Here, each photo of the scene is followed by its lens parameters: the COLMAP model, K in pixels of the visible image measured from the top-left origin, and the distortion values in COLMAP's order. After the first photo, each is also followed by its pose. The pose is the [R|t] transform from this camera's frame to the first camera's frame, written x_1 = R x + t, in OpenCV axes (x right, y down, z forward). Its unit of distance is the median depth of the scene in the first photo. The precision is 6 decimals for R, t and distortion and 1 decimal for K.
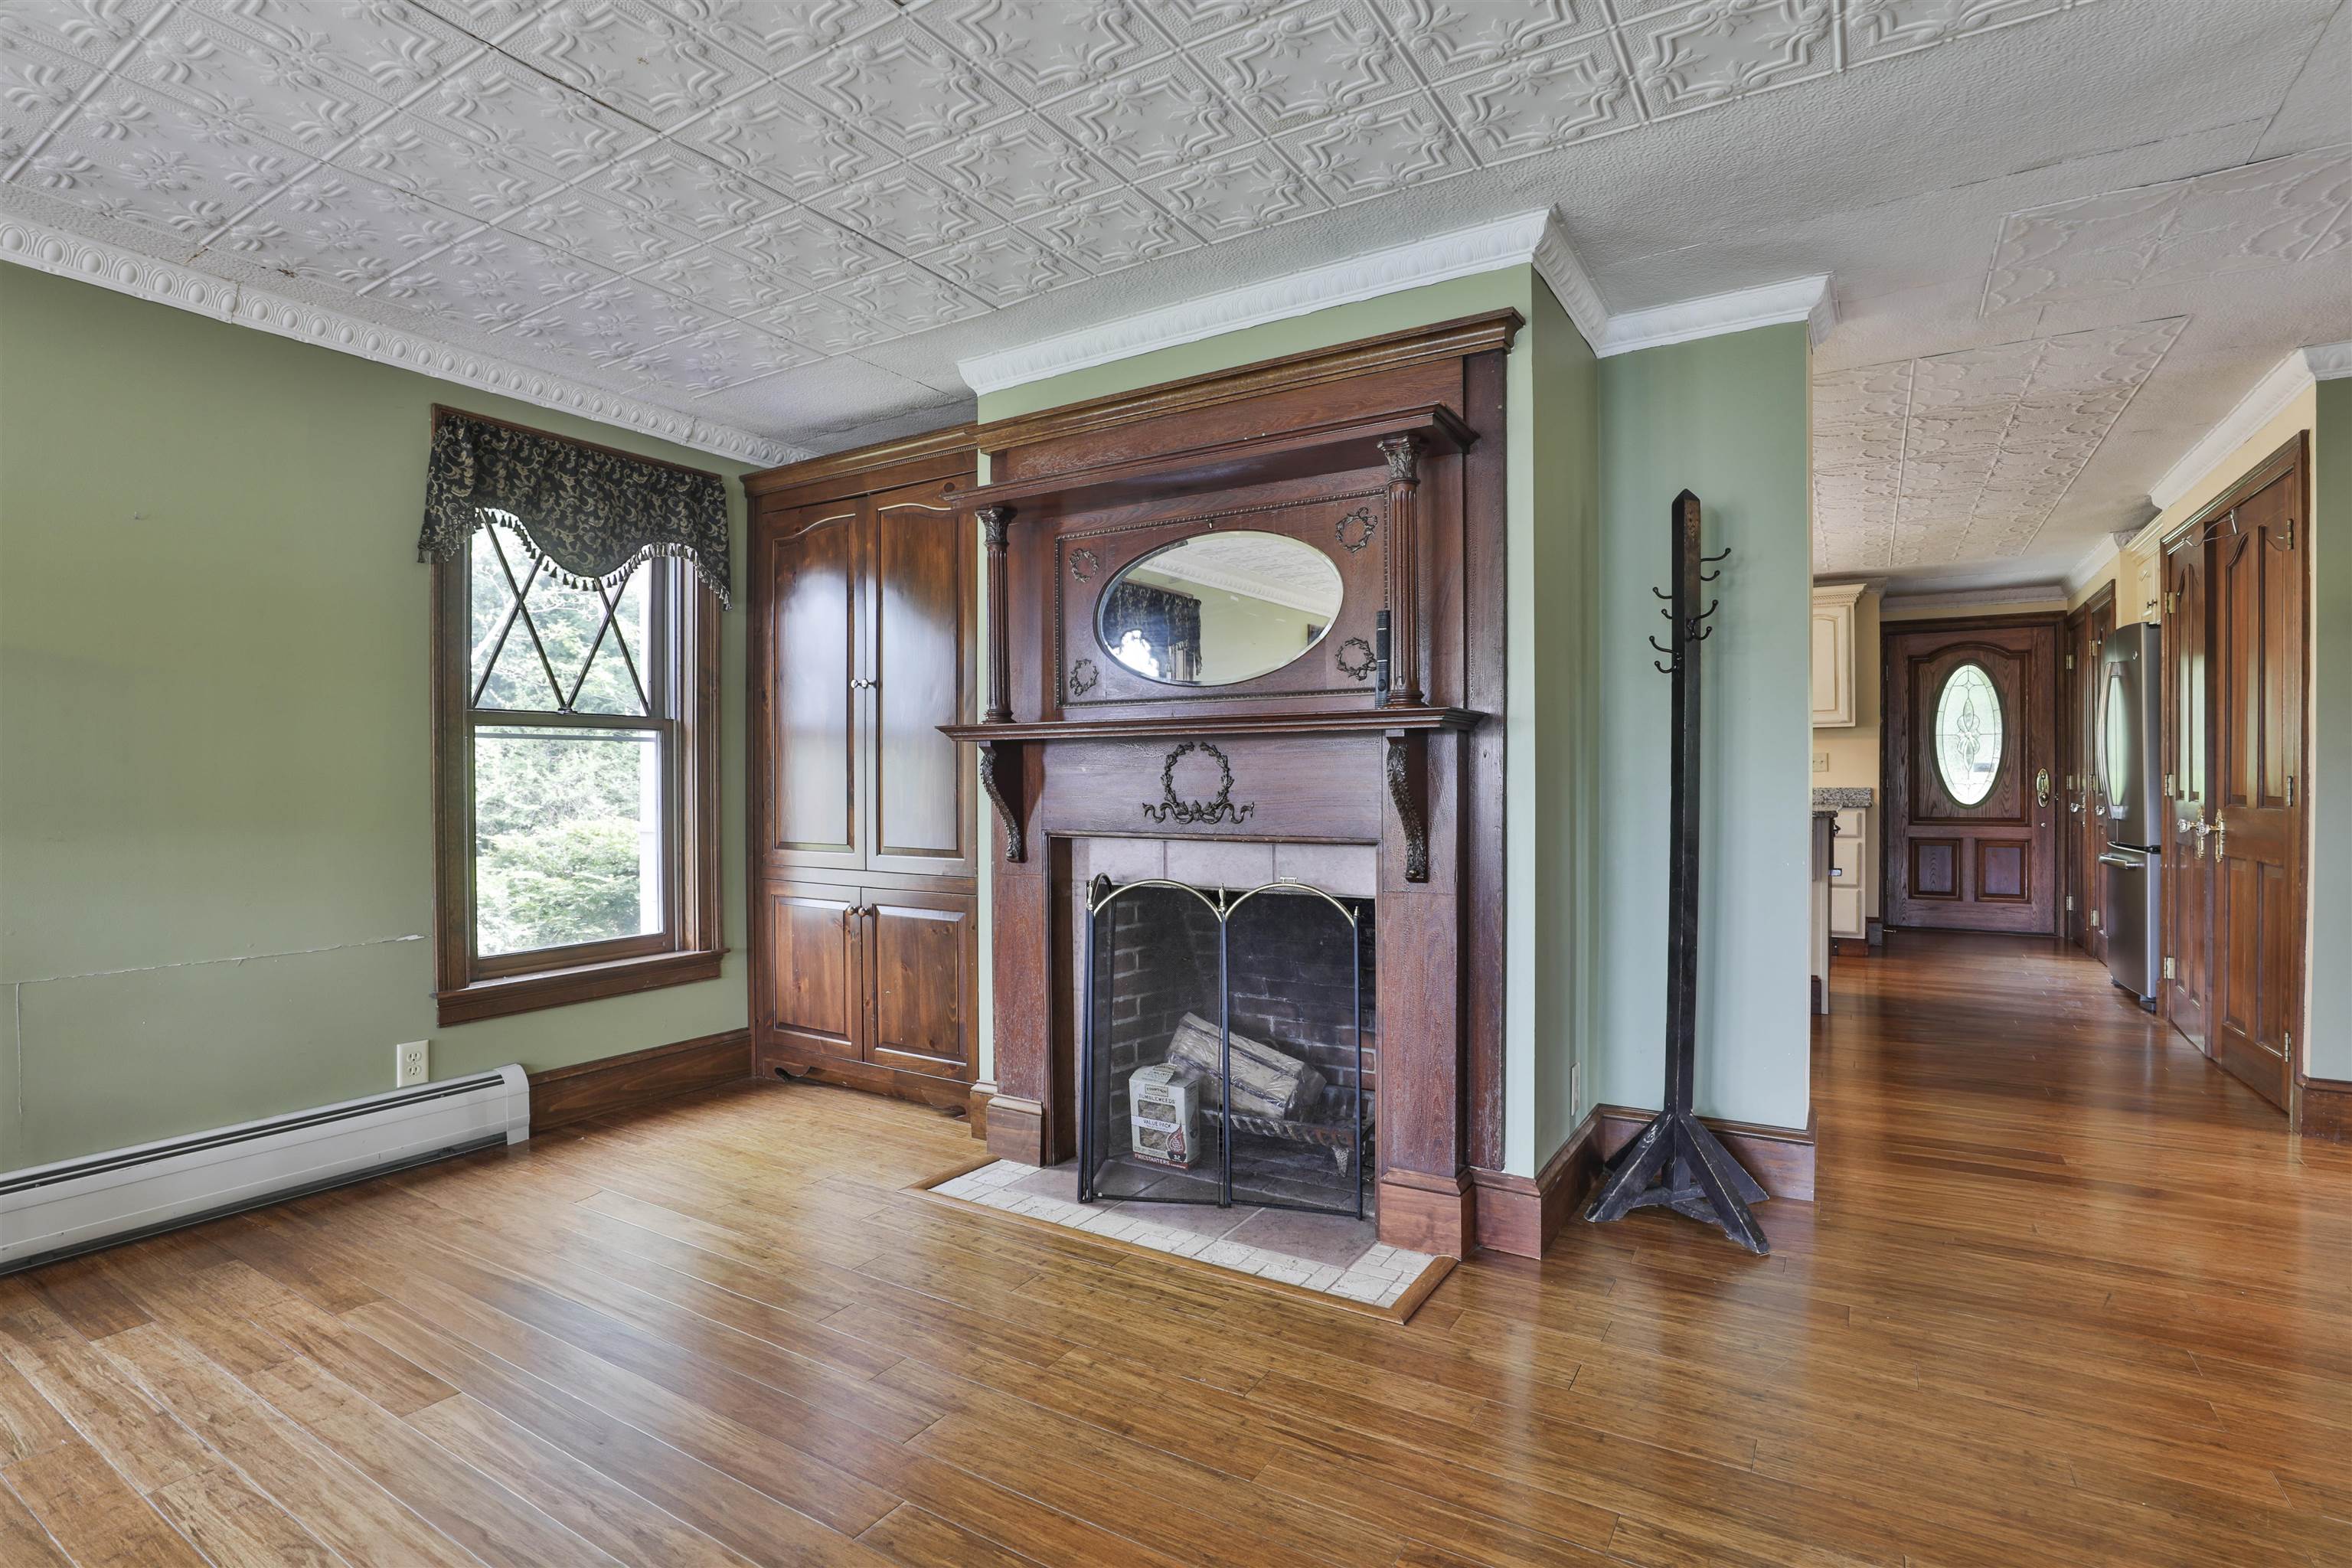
lens RADIAL K [[1118.0, 0, 1176.0], [0, 1118.0, 784.0], [0, 0, 1]] dist [-0.012951, 0.000210]
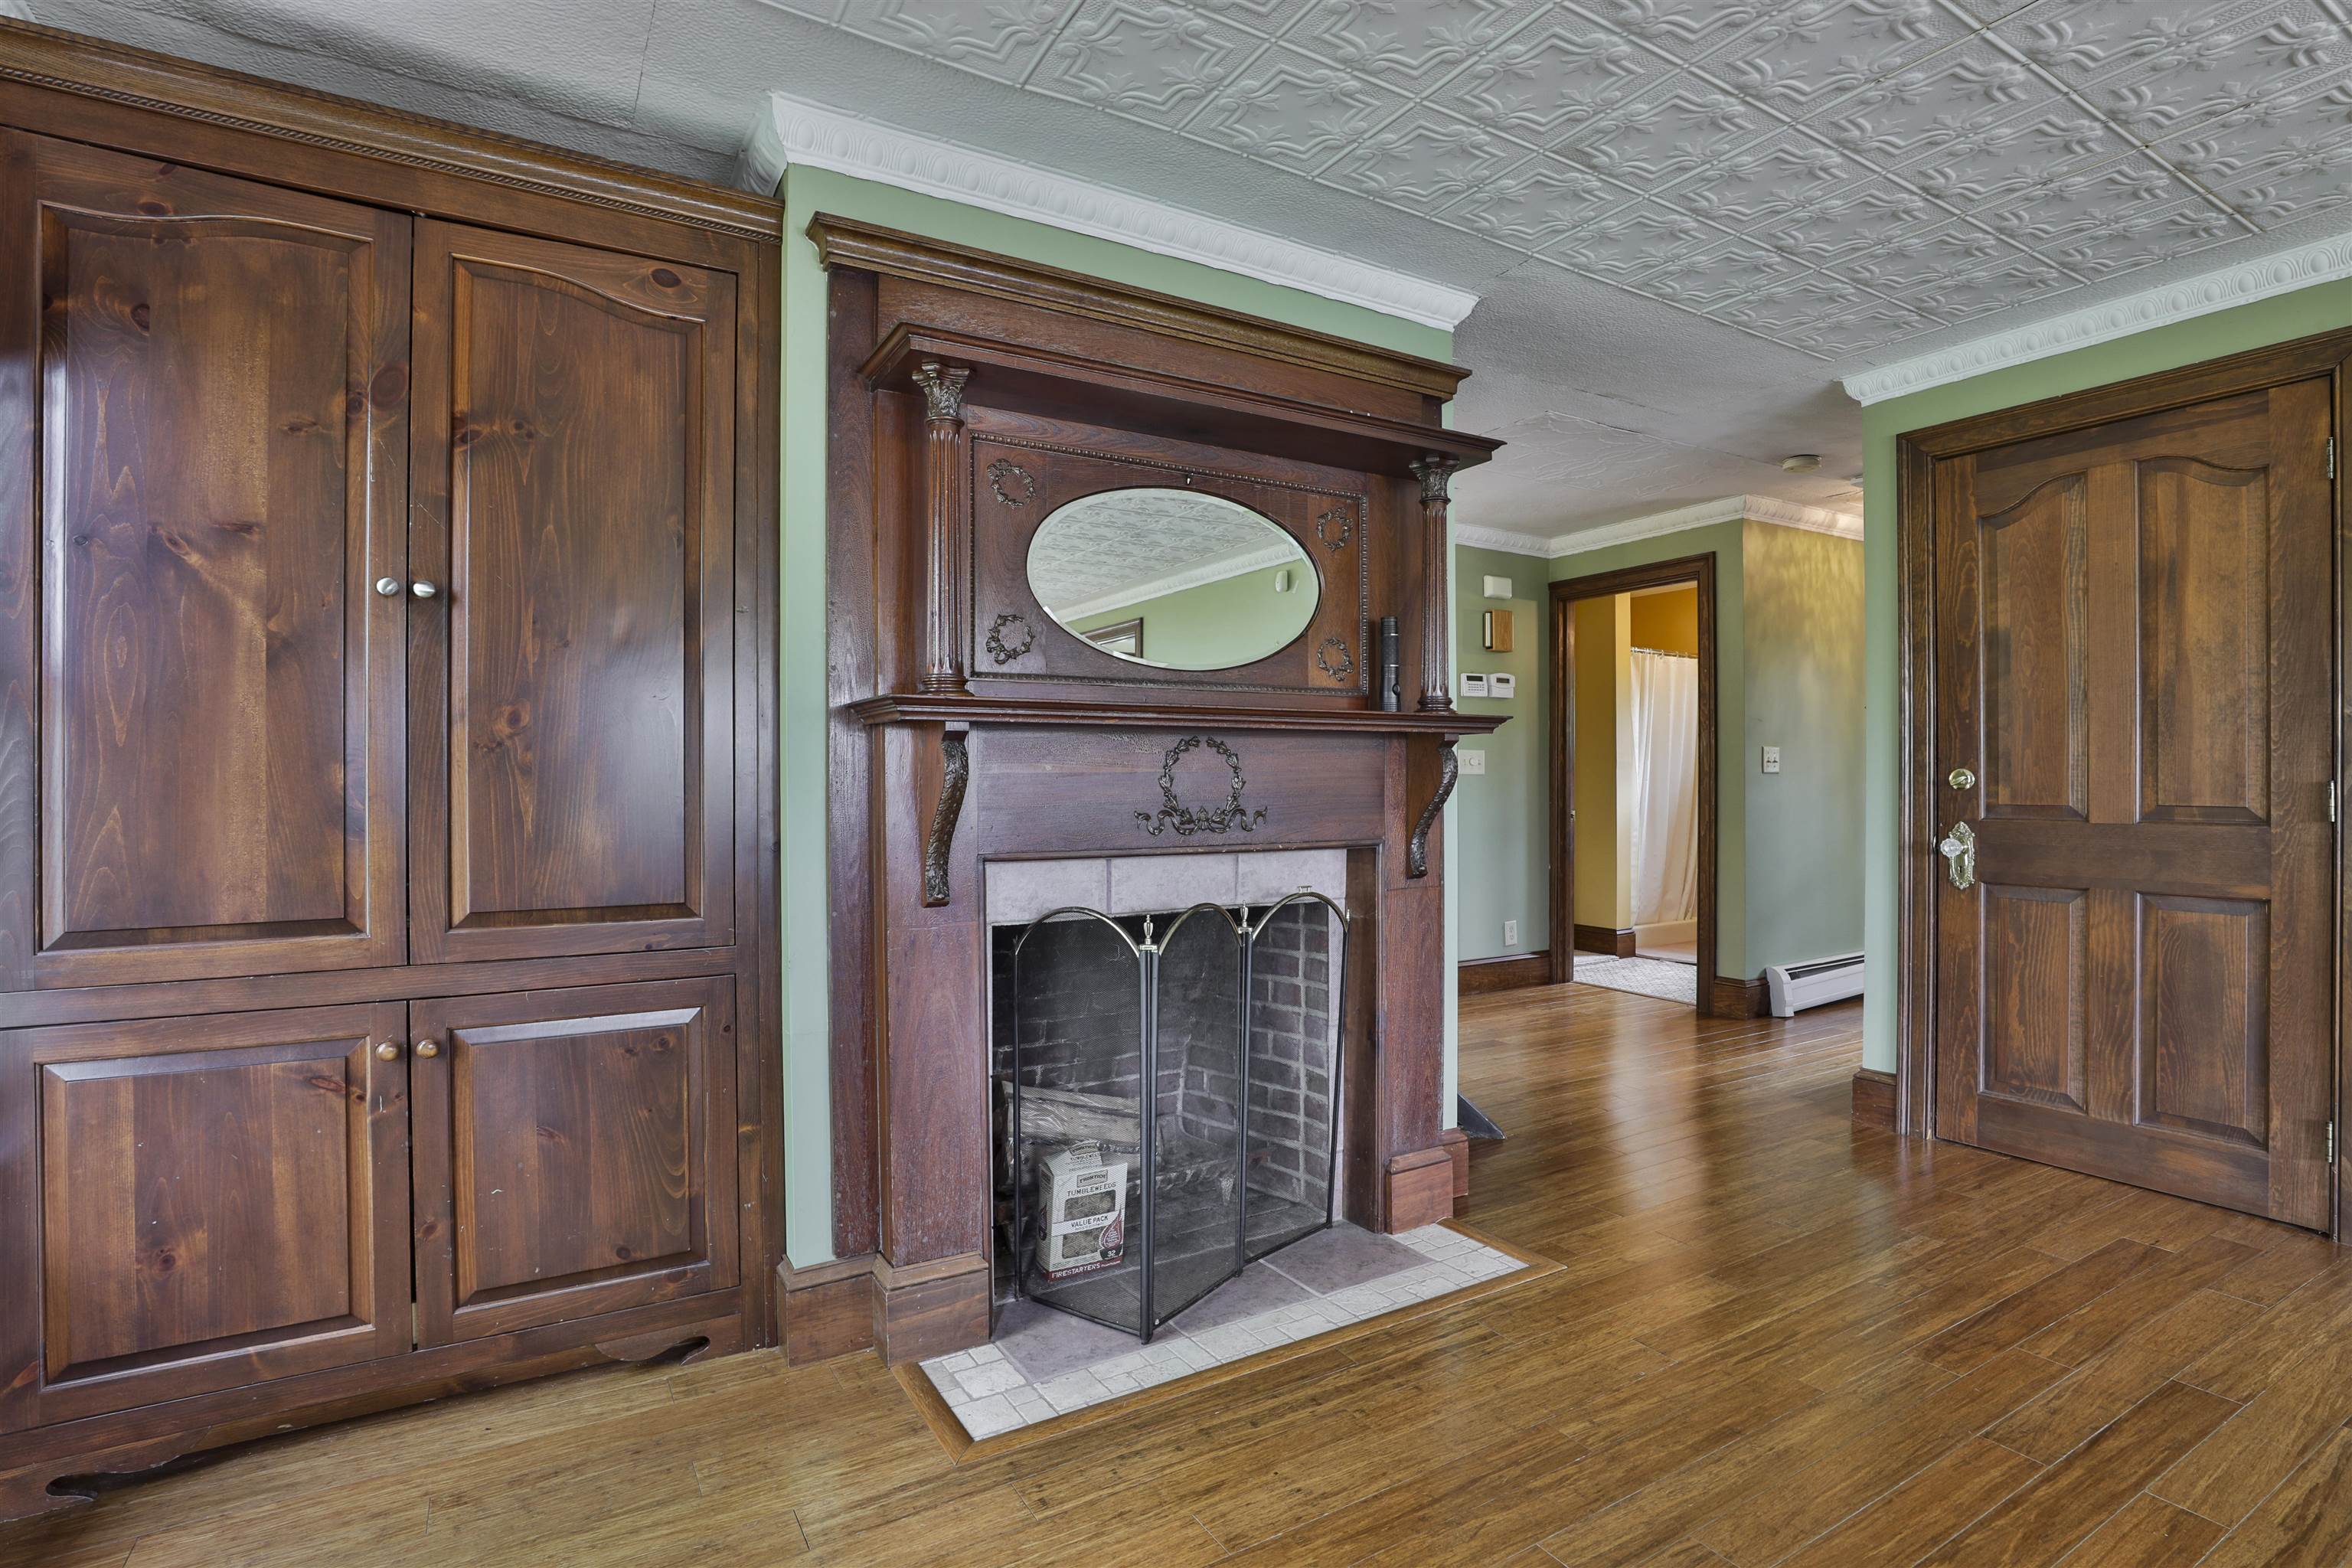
lens RADIAL K [[1133.4, 0, 1176.0], [0, 1133.4, 784.0], [0, 0, 1]] dist [-0.021592, -0.000070]
pose [[0.467435, 0.000262, 0.884027, -0.732775], [0.007096, 0.999967, -0.004048, 0.001584], [-0.883999, 0.008165, 0.467418, 0.611338]]
